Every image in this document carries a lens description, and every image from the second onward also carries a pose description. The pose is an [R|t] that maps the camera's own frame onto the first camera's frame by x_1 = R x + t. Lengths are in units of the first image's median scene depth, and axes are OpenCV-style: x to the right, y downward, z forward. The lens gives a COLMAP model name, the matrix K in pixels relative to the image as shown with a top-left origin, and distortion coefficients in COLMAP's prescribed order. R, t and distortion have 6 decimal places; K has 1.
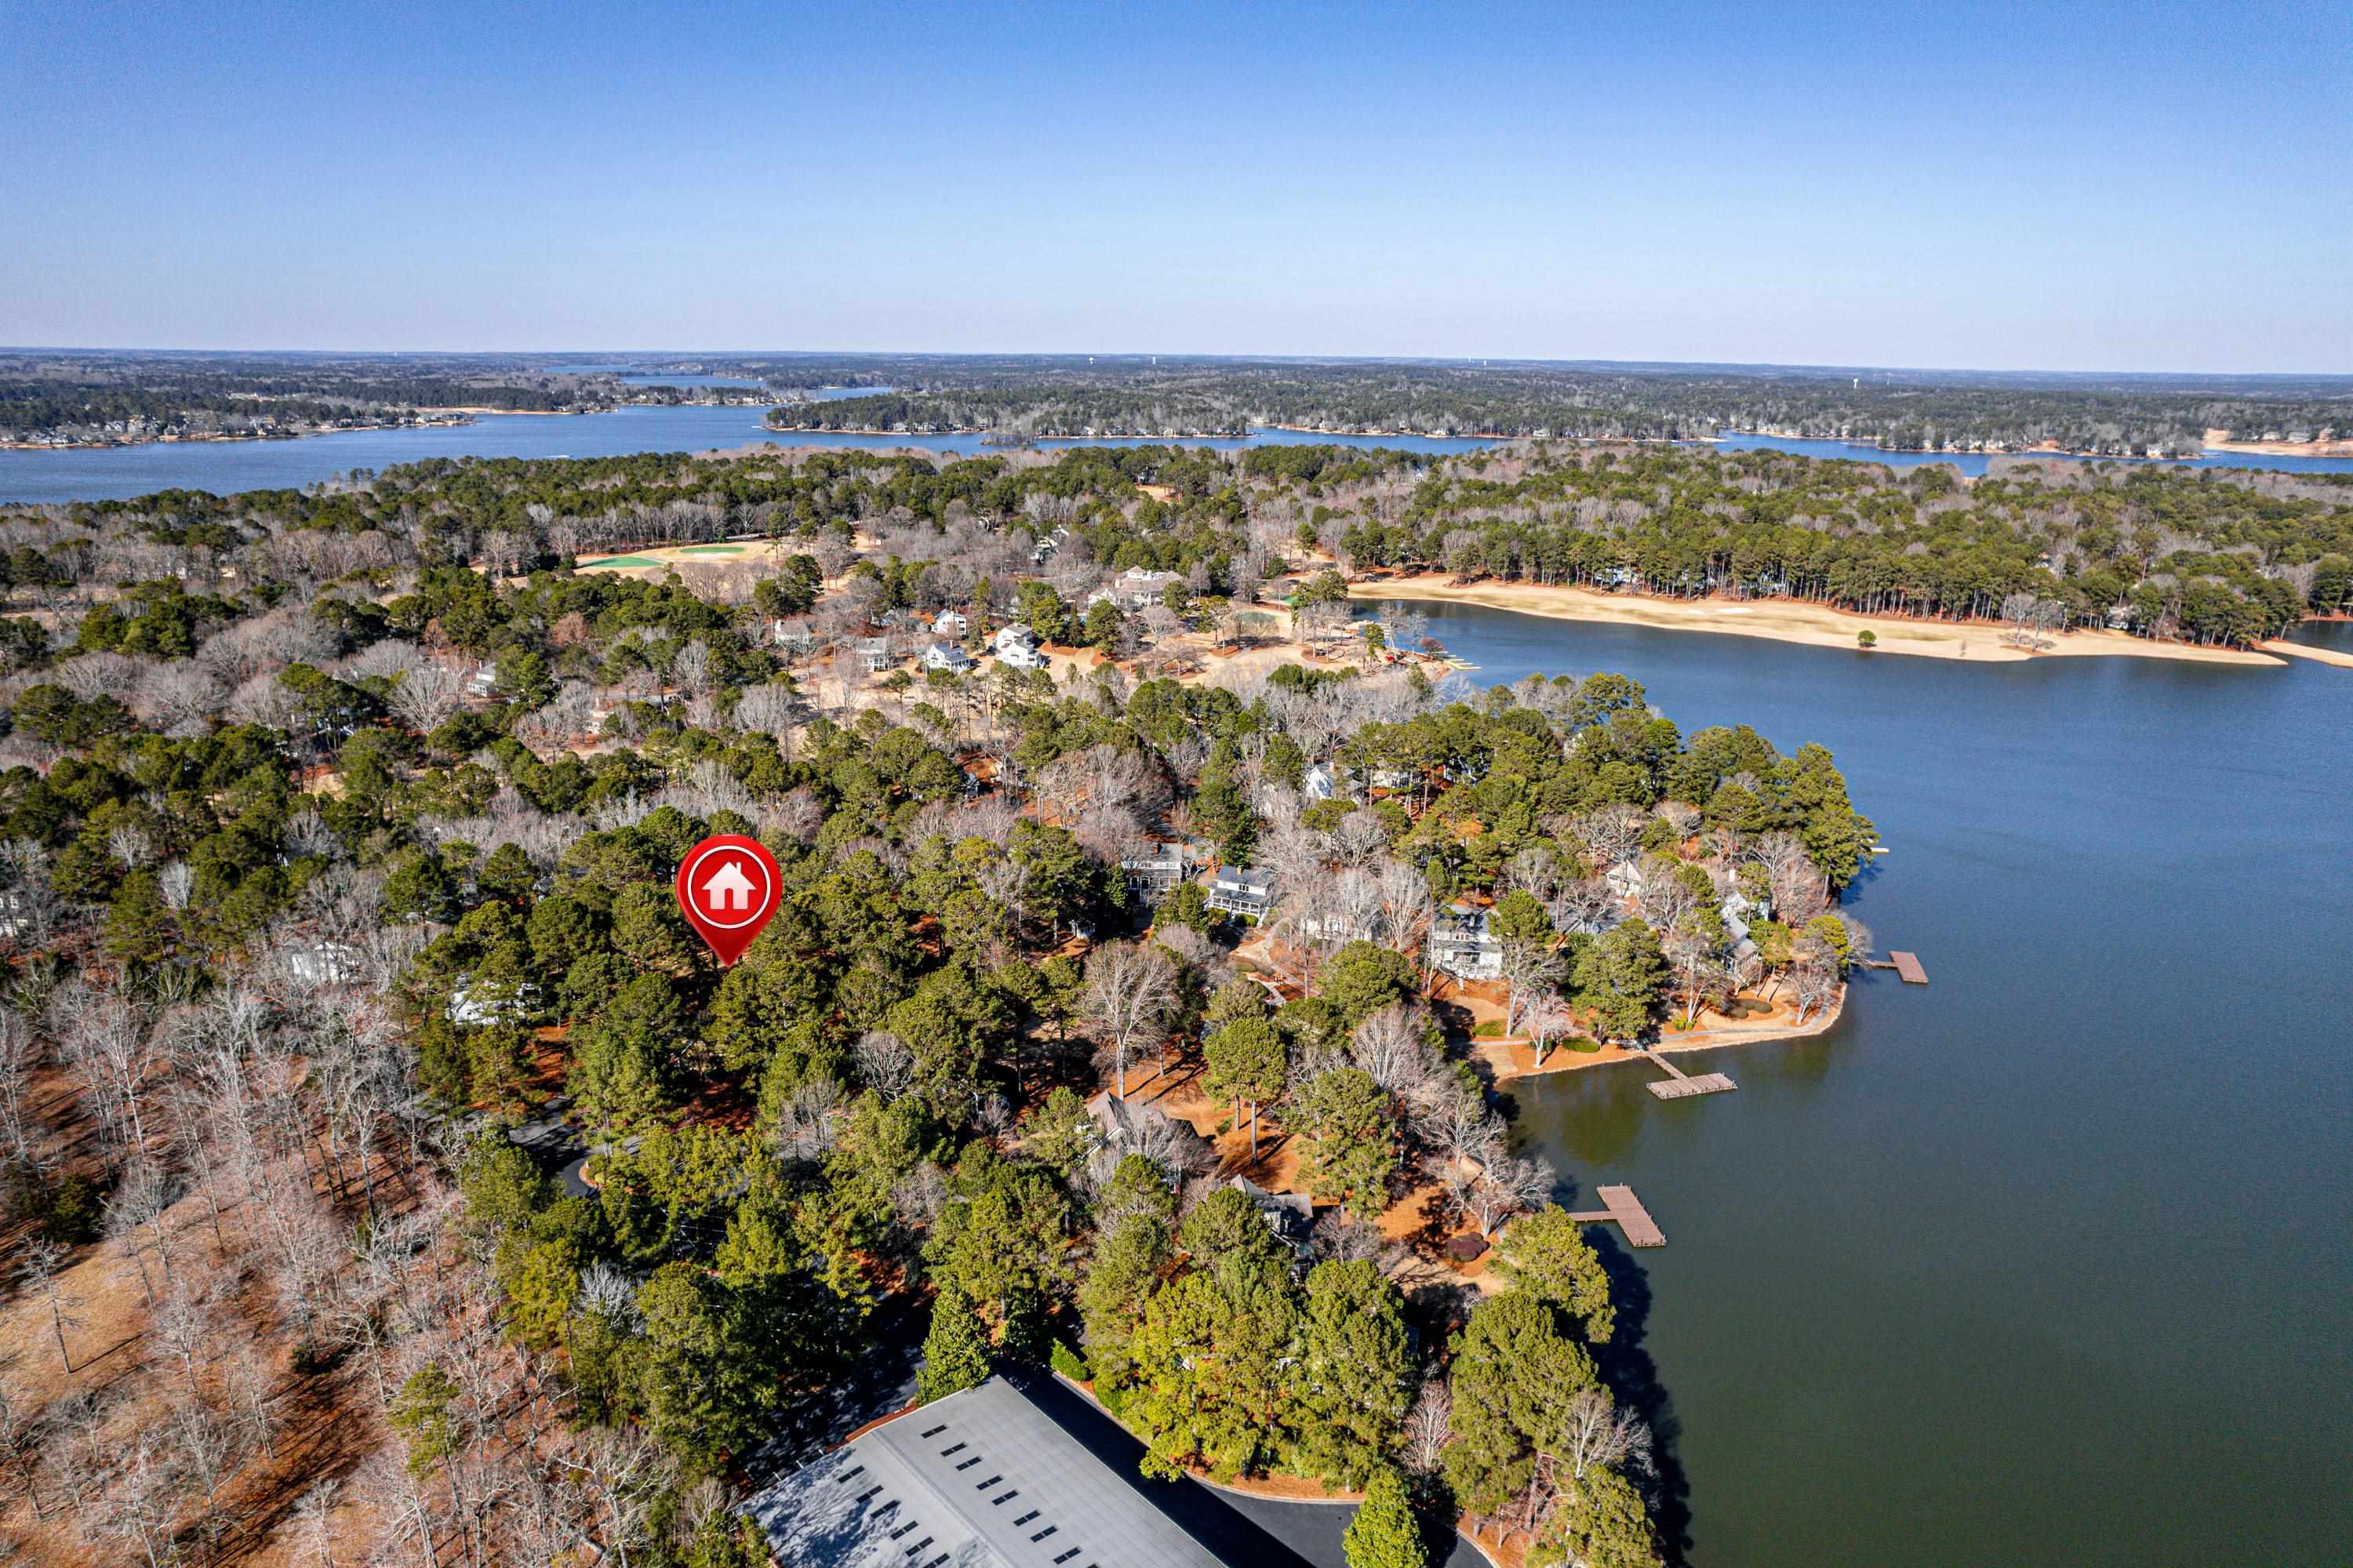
lens RADIAL K [[1516.3, 0, 1184.9], [0, 1516.3, 773.3], [0, 0, 1]] dist [-0.076291, 0.064622]
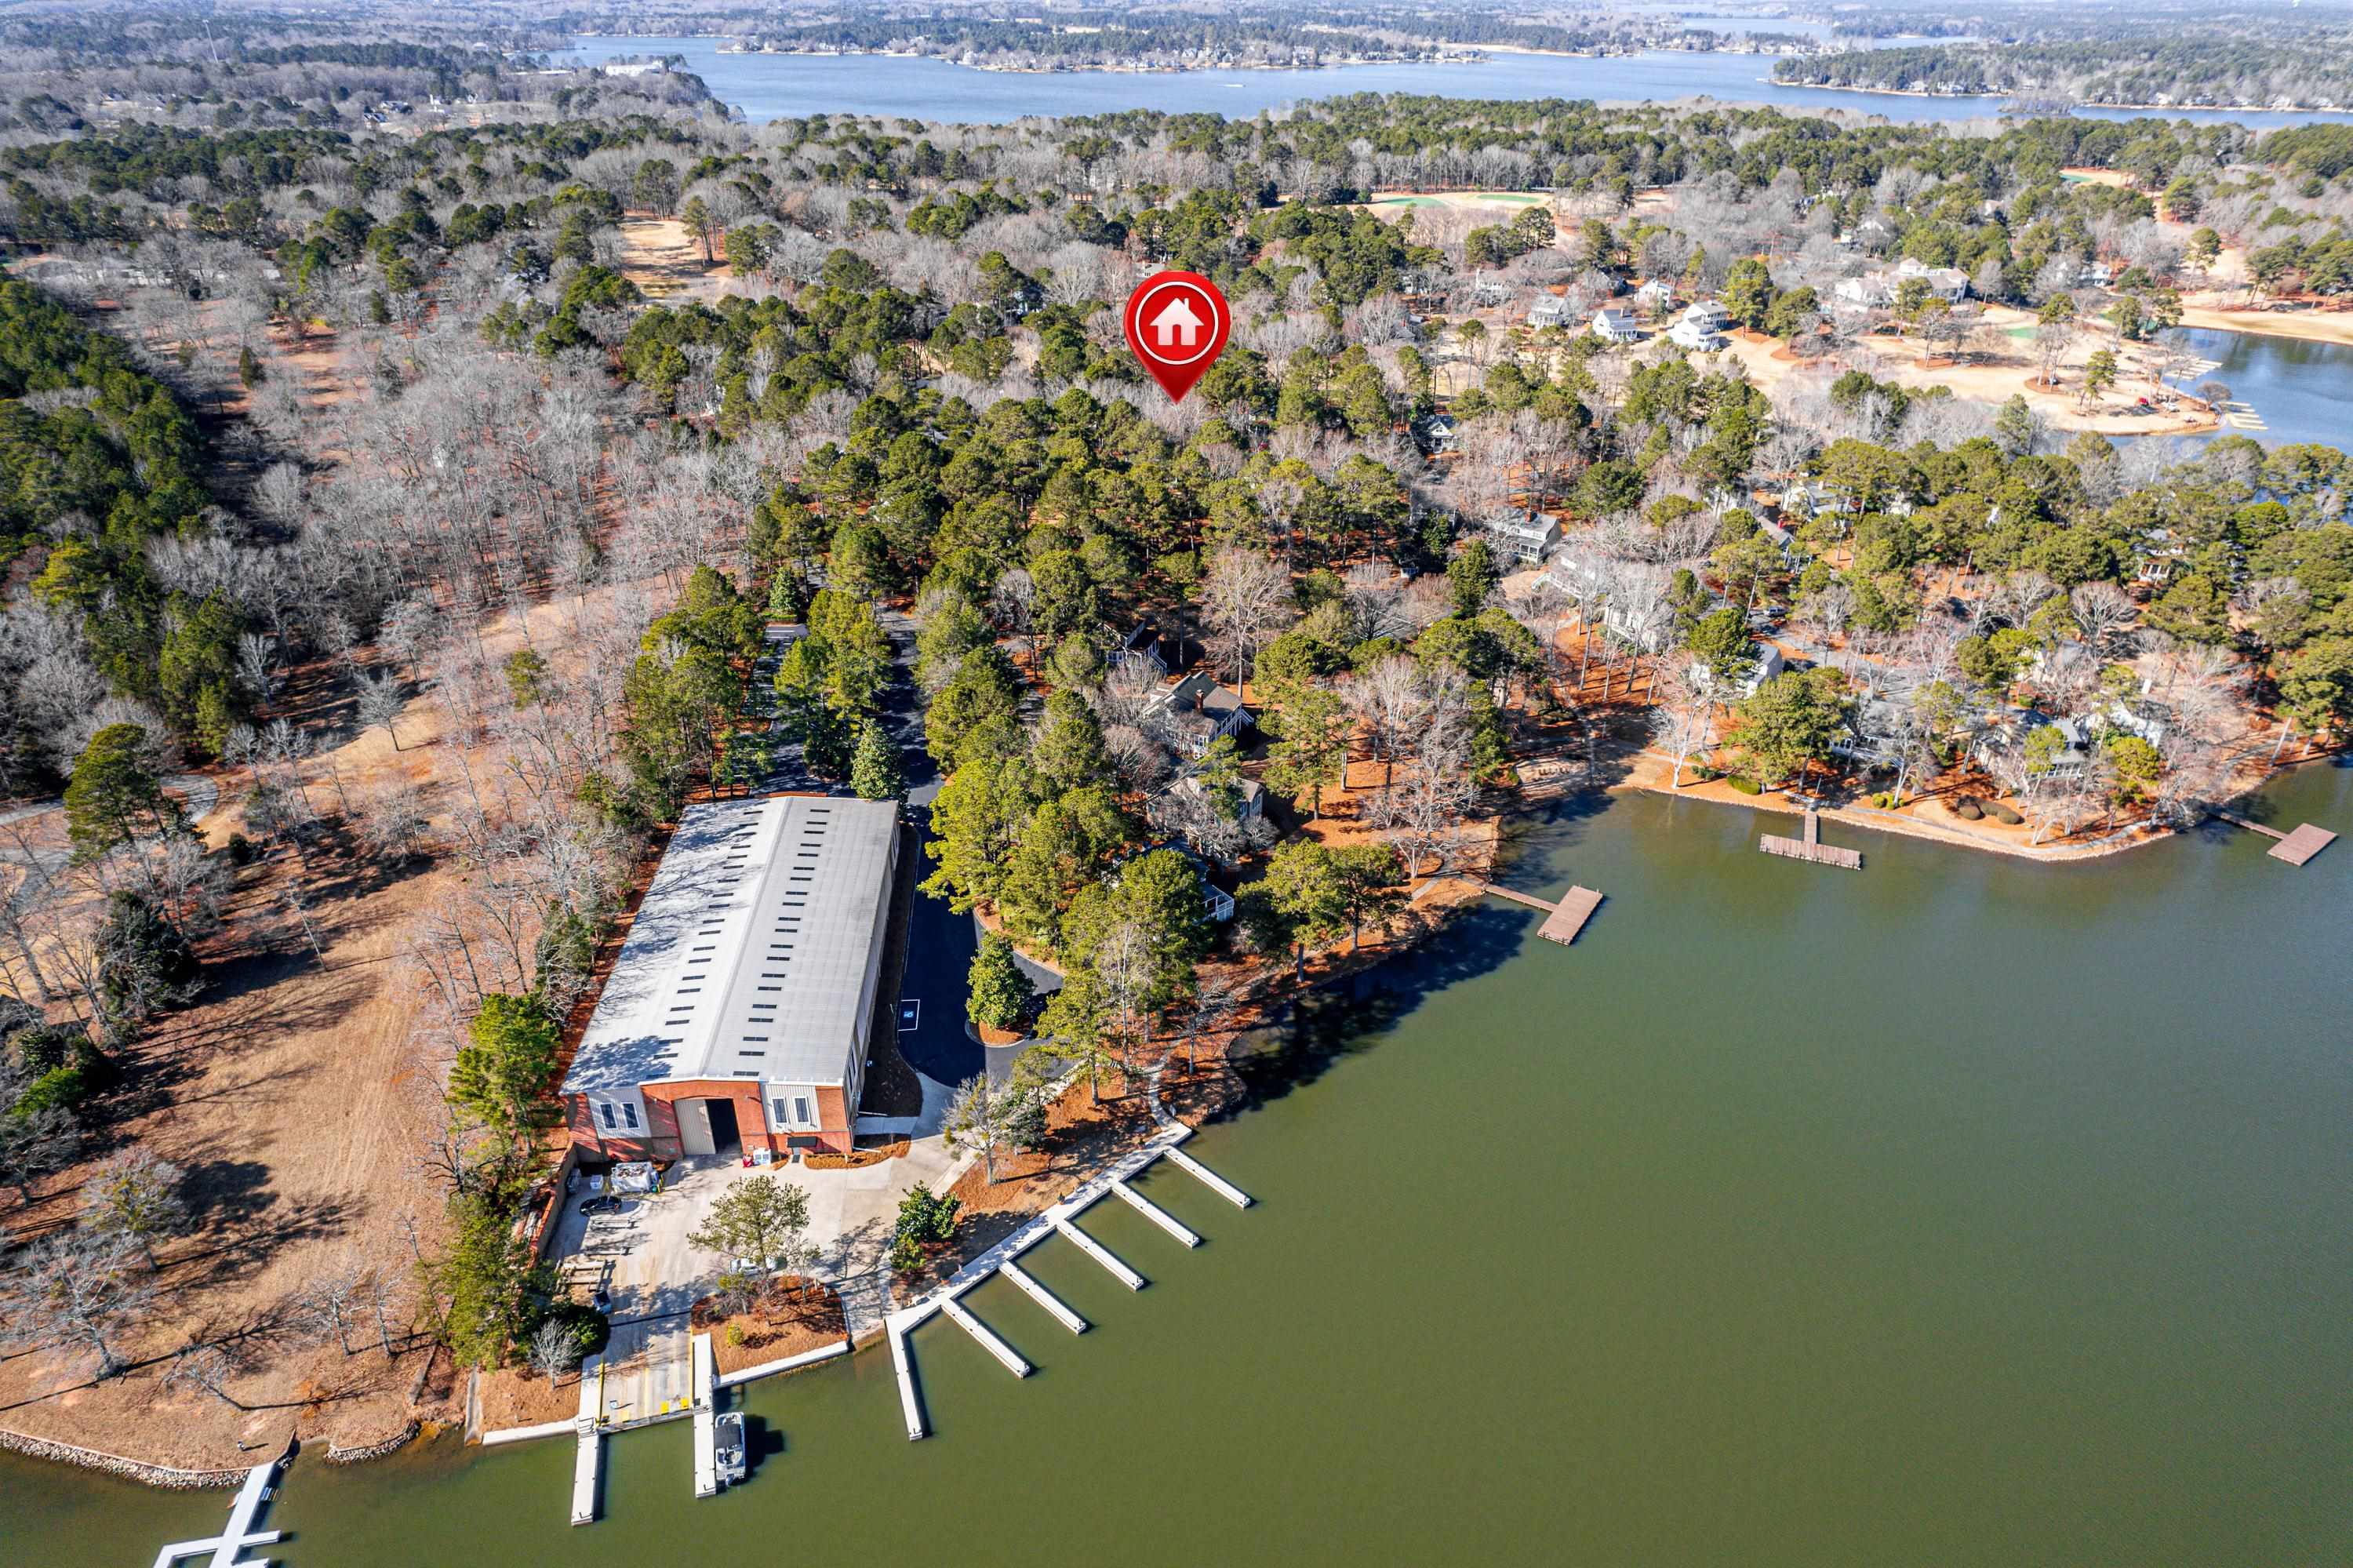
lens RADIAL K [[1516.3, 0, 1175.0], [0, 1516.3, 791.6], [0, 0, 1]] dist [-0.076291, 0.064622]
pose [[0.786402, 0.290809, -0.544980, 0.356478], [-0.164272, 0.948937, 0.269322, -0.007443], [0.595472, -0.122270, 0.794017, 0.026977]]
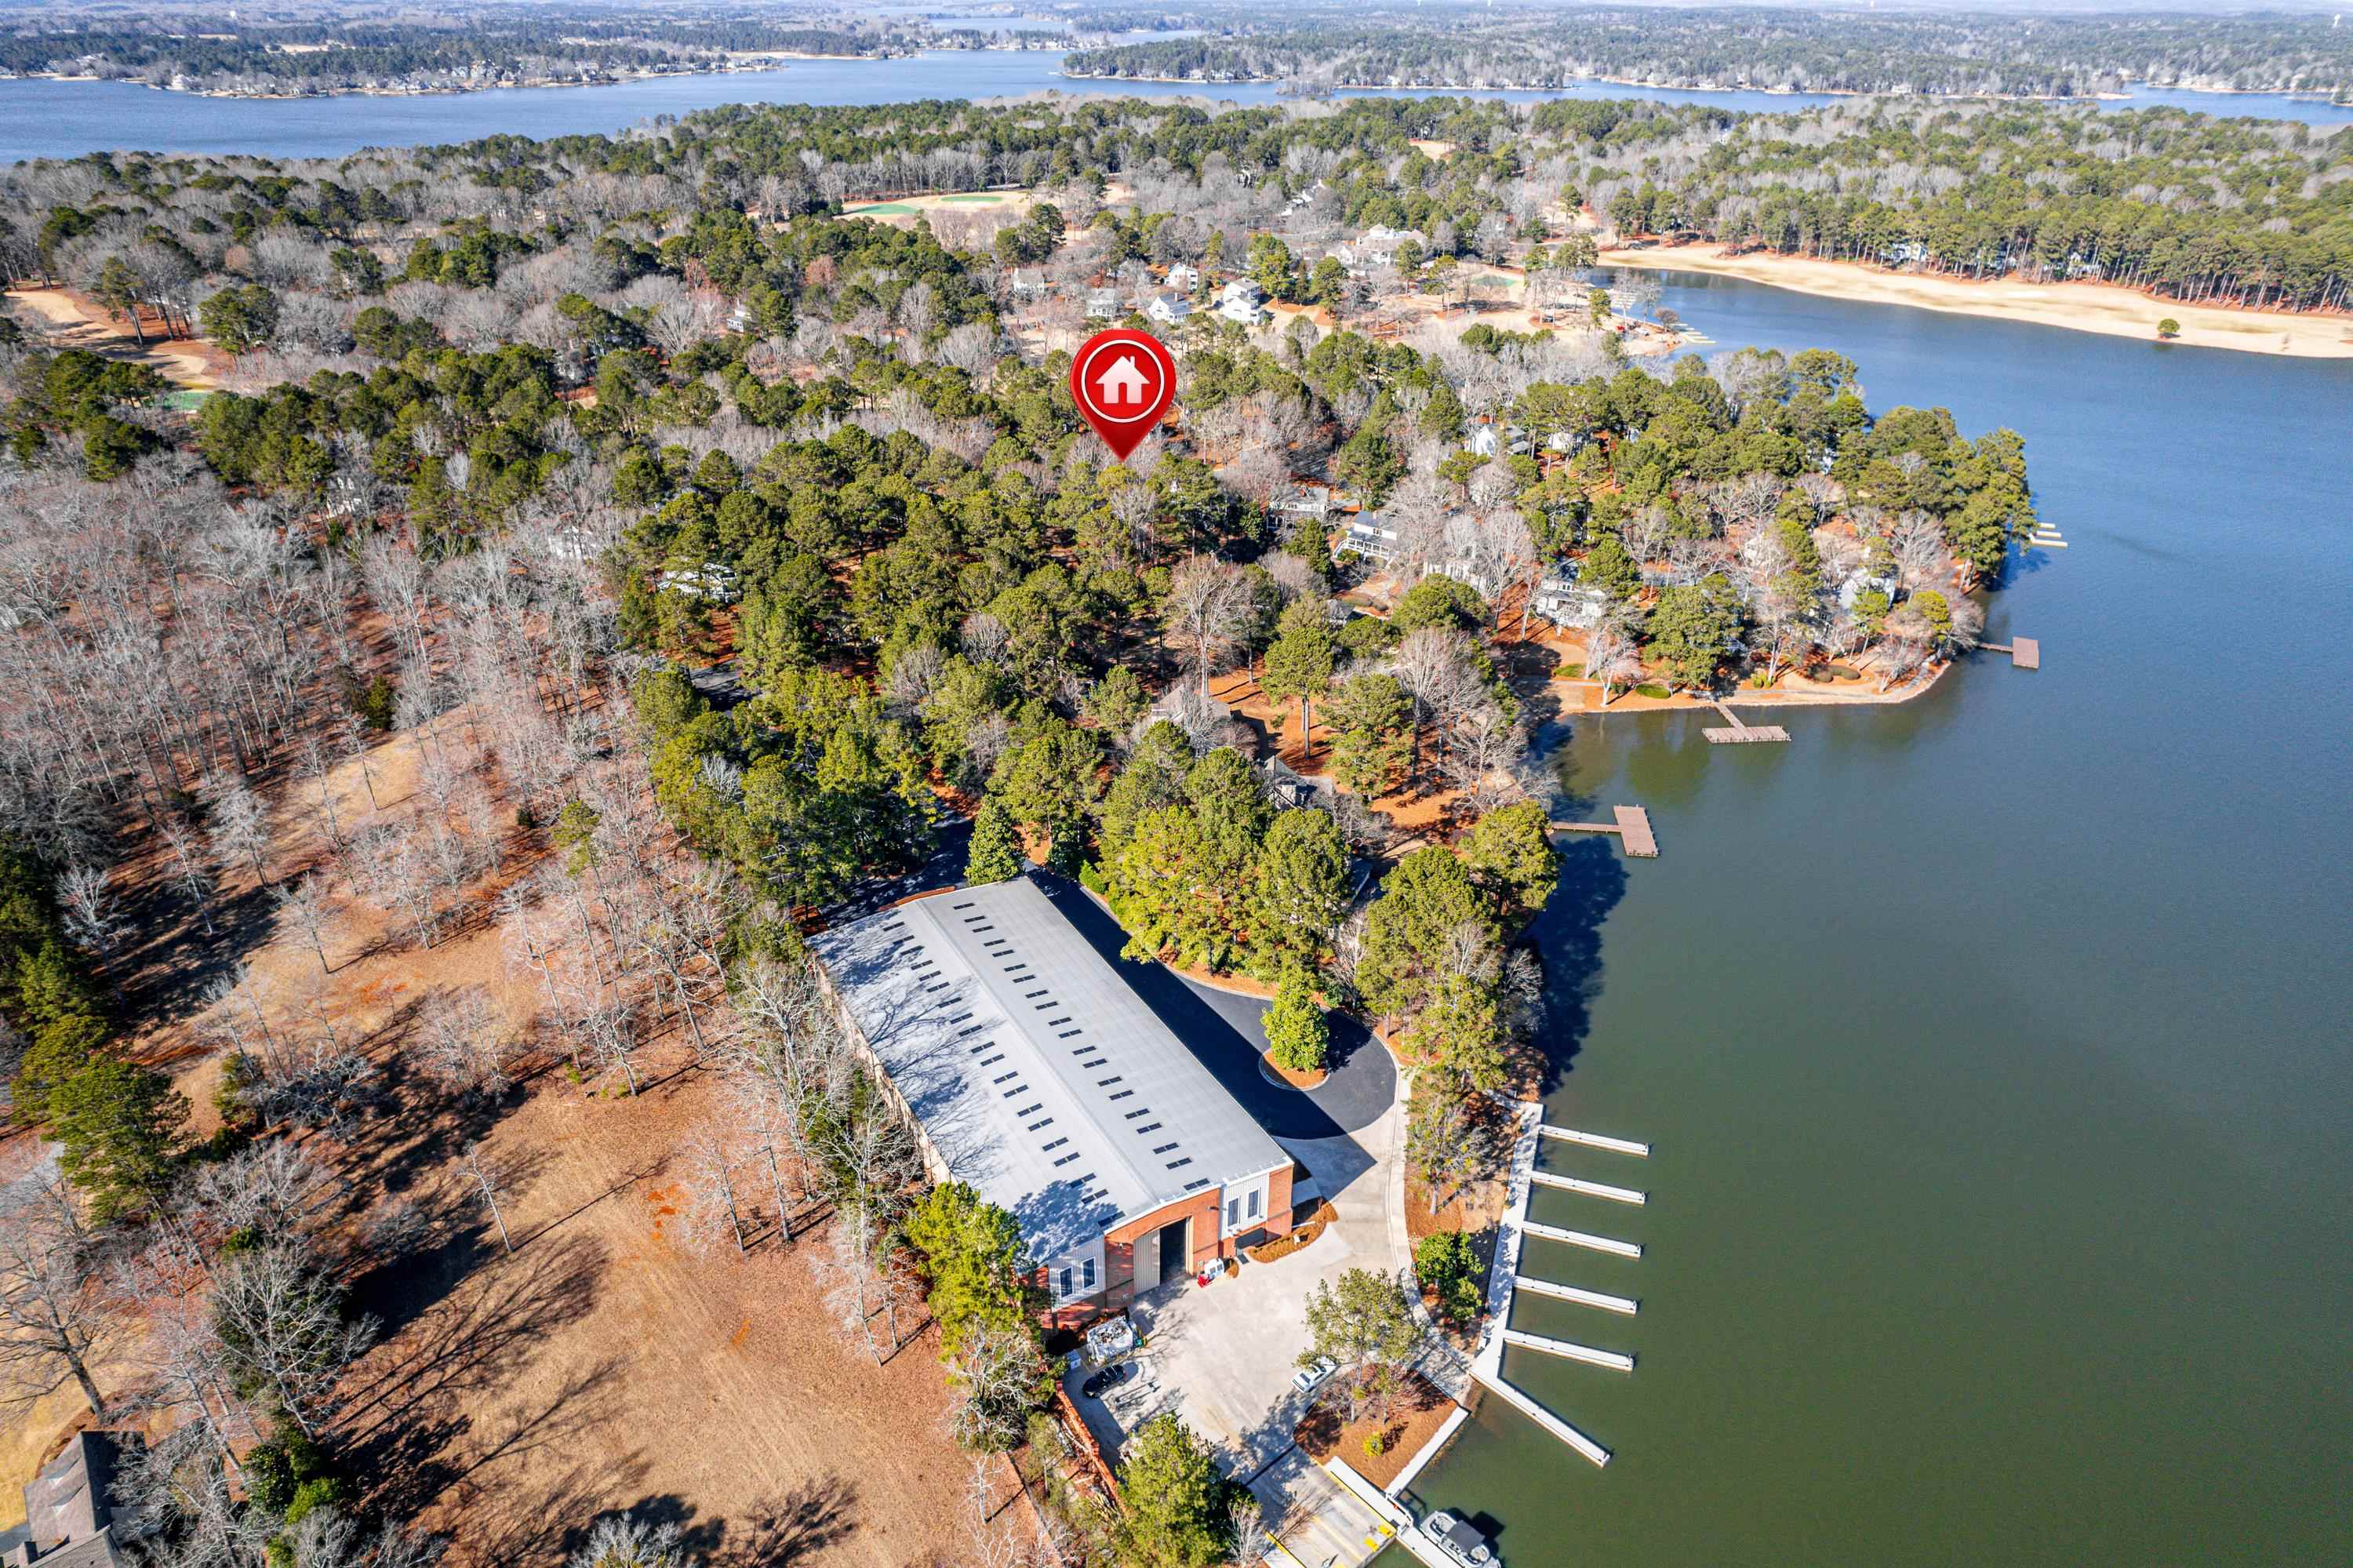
lens RADIAL K [[1516.3, 0, 1182.5], [0, 1516.3, 785.3], [0, 0, 1]] dist [-0.076291, 0.064622]
pose [[0.979224, 0.088681, -0.182363, 0.098287], [-0.047320, 0.974407, 0.219755, 0.019488], [0.197183, -0.206560, 0.958359, -0.071870]]
